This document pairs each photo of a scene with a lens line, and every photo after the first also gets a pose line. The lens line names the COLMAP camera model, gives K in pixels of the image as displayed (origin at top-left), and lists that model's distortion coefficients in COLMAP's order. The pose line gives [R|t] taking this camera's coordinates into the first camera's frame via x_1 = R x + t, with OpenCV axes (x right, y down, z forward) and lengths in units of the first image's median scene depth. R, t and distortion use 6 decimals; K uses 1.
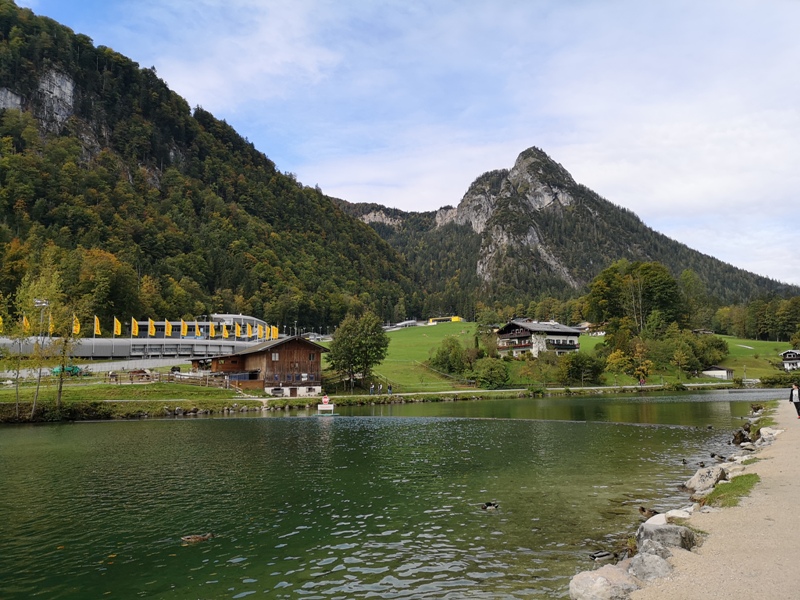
lens RADIAL K [[608.5, 0, 401.1], [0, 608.5, 298.7], [0, 0, 1]] dist [0.073664, -0.073637]
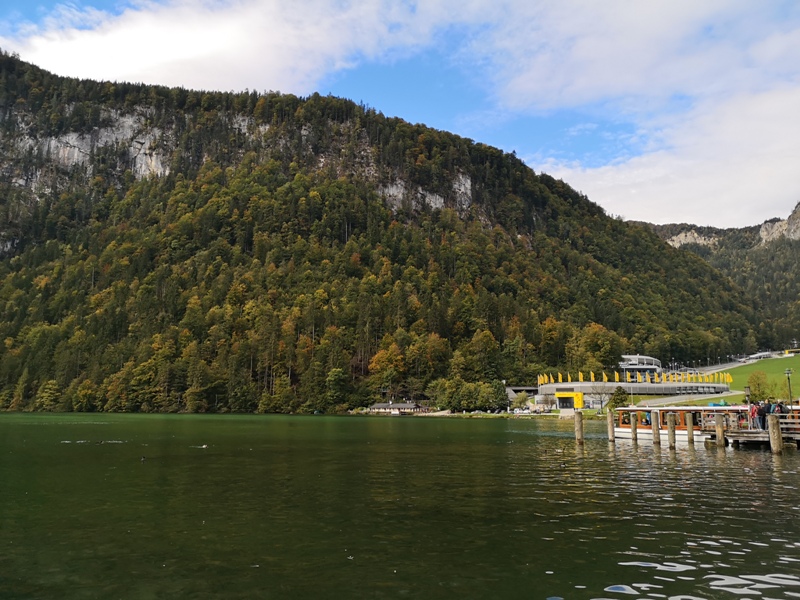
lens RADIAL K [[610.7, 0, 400.7], [0, 610.7, 297.8], [0, 0, 1]] dist [0.069463, -0.068501]
pose [[0.898492, -0.044501, -0.436729, -0.053476], [0.028621, 0.998670, -0.042879, -0.020577], [0.438056, 0.026027, 0.898571, -0.156434]]
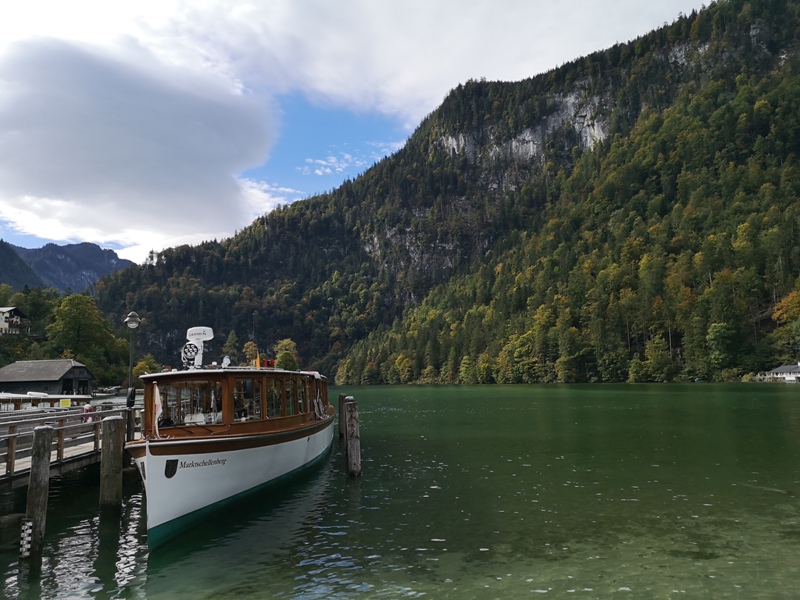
lens RADIAL K [[608.5, 0, 401.1], [0, 608.5, 298.7], [0, 0, 1]] dist [0.073664, -0.073637]
pose [[0.280852, -0.109284, -0.953509, -0.024429], [0.151670, 0.986066, -0.068342, -0.011201], [0.947691, -0.125425, 0.293514, -0.081218]]
